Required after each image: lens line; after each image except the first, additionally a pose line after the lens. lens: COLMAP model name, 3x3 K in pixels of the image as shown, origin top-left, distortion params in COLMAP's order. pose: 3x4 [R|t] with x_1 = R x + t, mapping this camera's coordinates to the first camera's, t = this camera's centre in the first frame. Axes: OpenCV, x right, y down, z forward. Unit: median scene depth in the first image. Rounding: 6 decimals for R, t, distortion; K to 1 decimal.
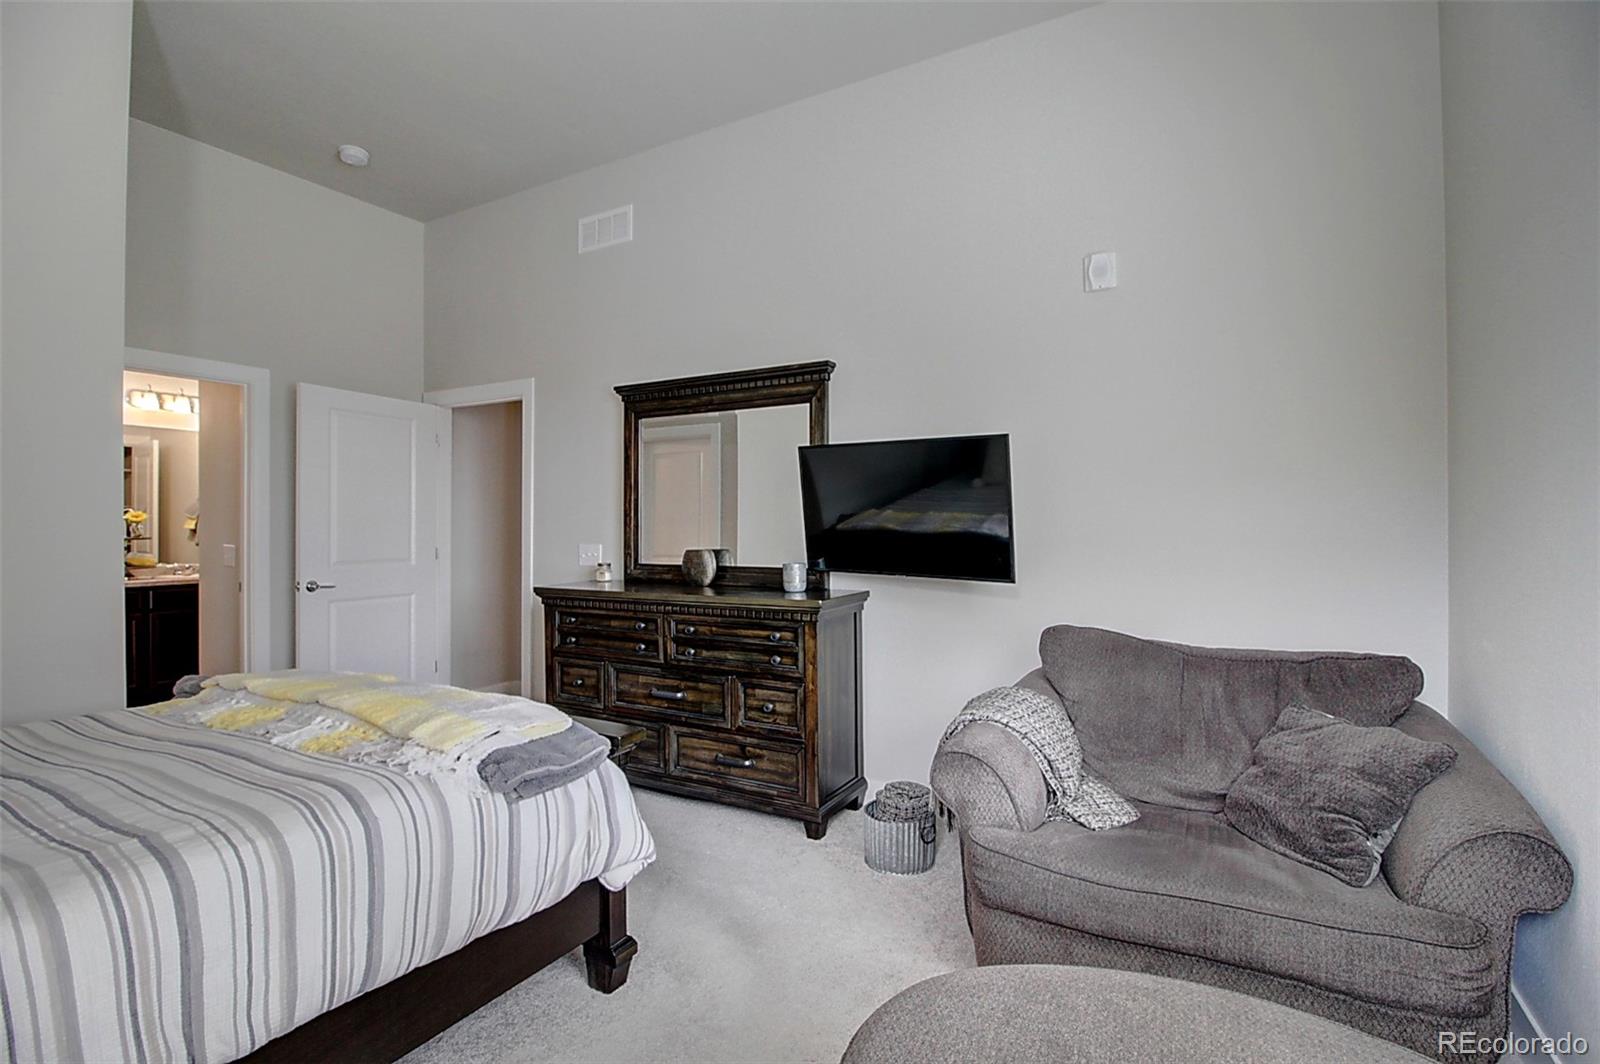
lens RADIAL K [[774.4, 0, 782.7], [0, 774.4, 530.8], [0, 0, 1]] dist [0.001478, -0.000019]
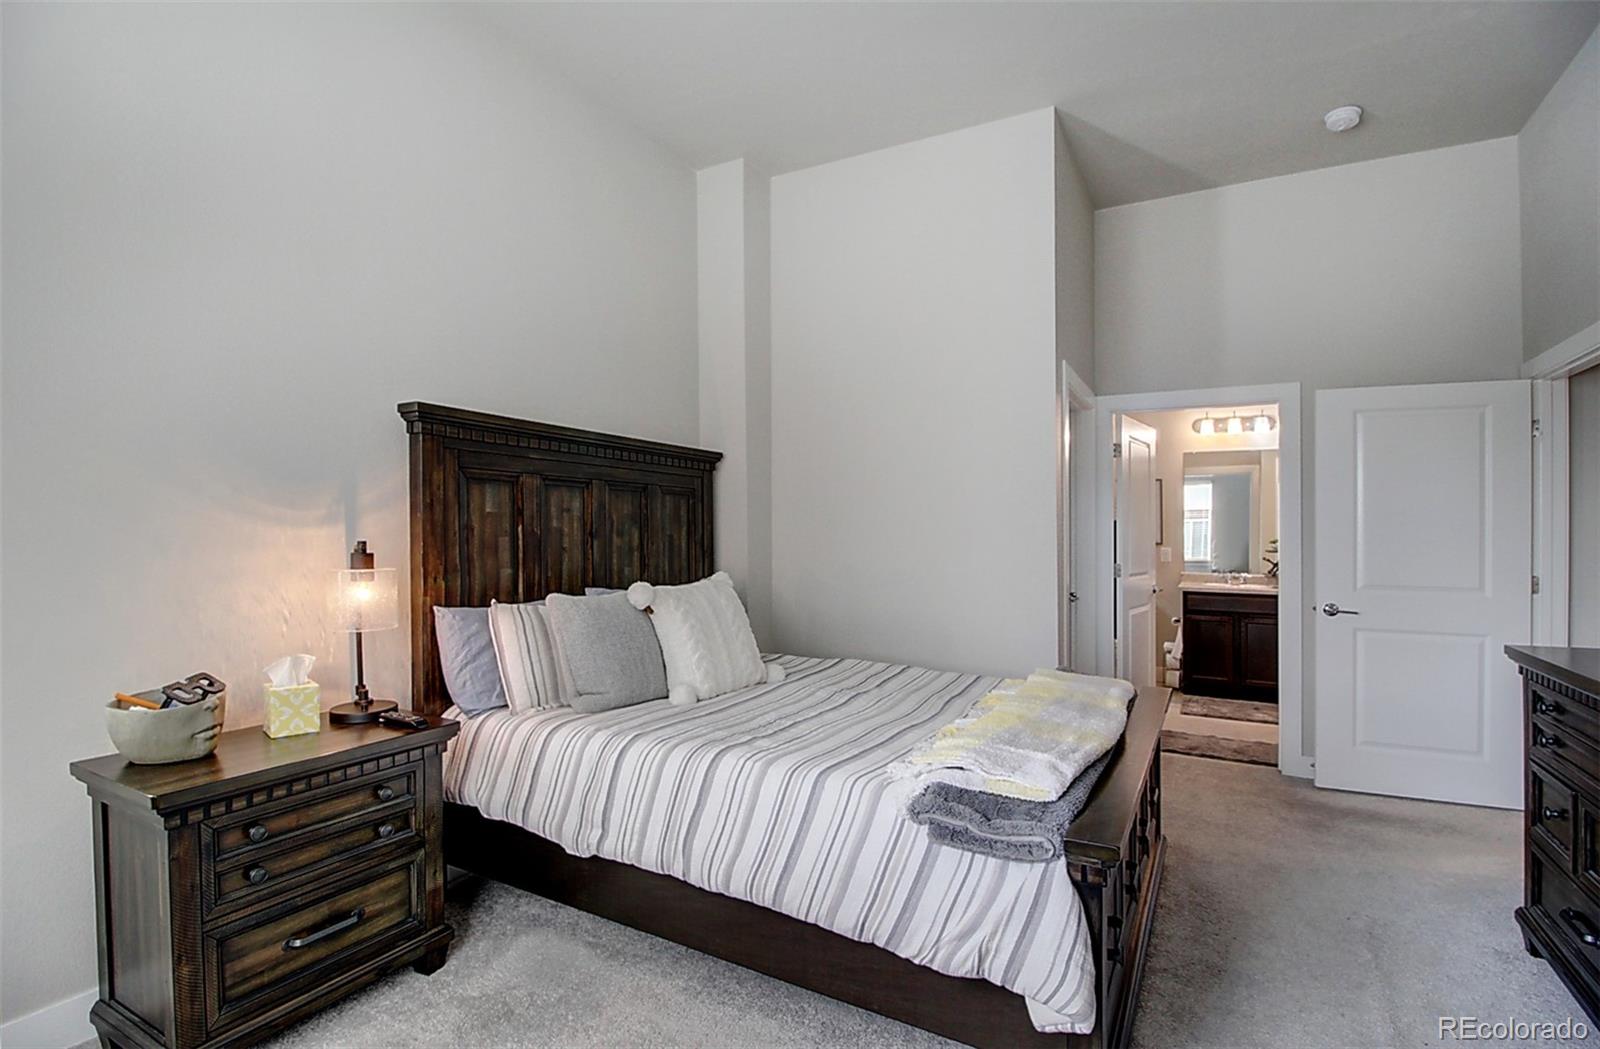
lens RADIAL K [[755.3, 0, 824.4], [0, 755.3, 533.5], [0, 0, 1]] dist [-0.012024, -0.000959]
pose [[0.033220, 0.009974, -0.999398, 0.273385], [-0.019537, 0.999766, 0.009328, -0.015222], [0.999257, 0.019216, 0.033407, 0.401290]]
